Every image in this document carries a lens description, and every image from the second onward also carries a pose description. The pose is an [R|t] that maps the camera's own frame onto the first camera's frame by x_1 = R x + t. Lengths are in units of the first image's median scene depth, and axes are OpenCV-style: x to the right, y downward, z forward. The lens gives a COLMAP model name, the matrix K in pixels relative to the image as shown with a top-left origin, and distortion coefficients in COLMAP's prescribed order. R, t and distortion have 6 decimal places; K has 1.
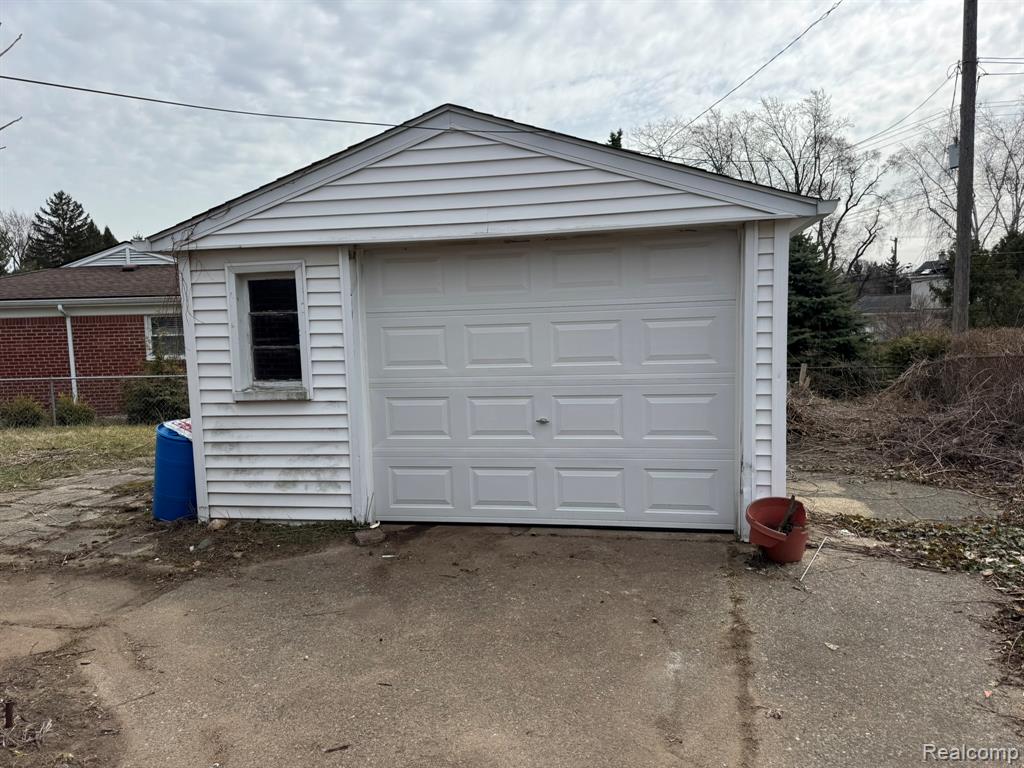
lens RADIAL K [[717.7, 0, 522.0], [0, 717.7, 388.2], [0, 0, 1]] dist [0.037260, -0.041621]
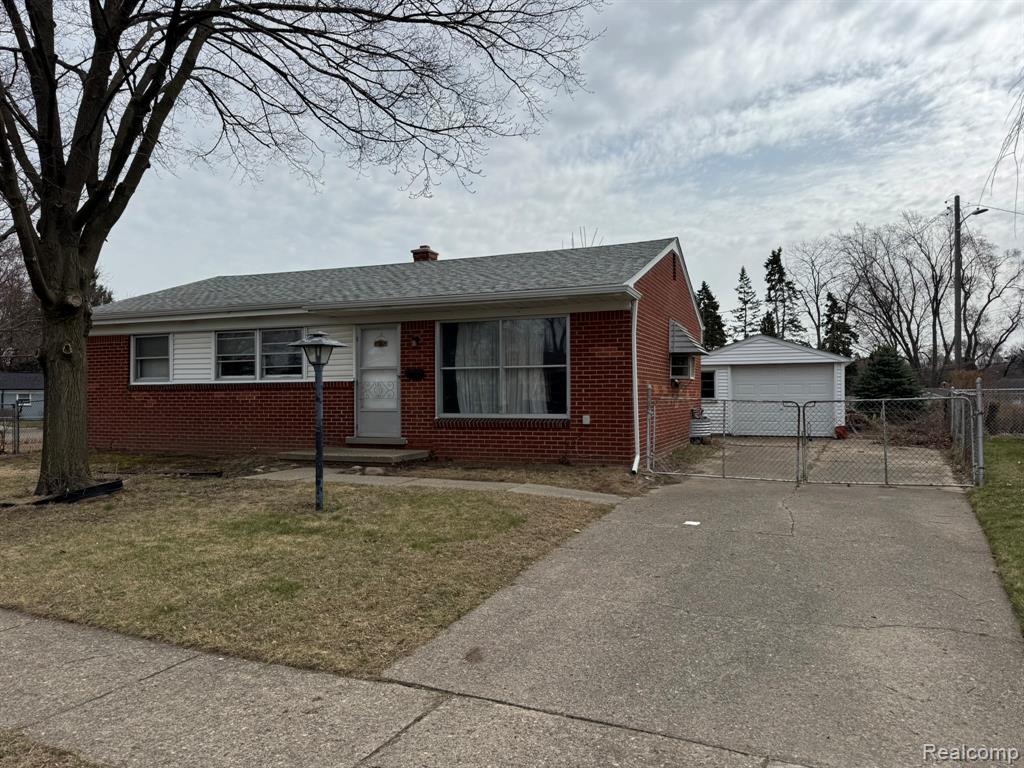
lens RADIAL K [[717.7, 0, 525.9], [0, 717.7, 377.0], [0, 0, 1]] dist [0.037260, -0.041621]
pose [[0.981779, 0.019318, -0.189041, -0.053243], [-0.041203, 0.992793, -0.112534, 0.032703], [0.185505, 0.118272, 0.975500, -0.275062]]
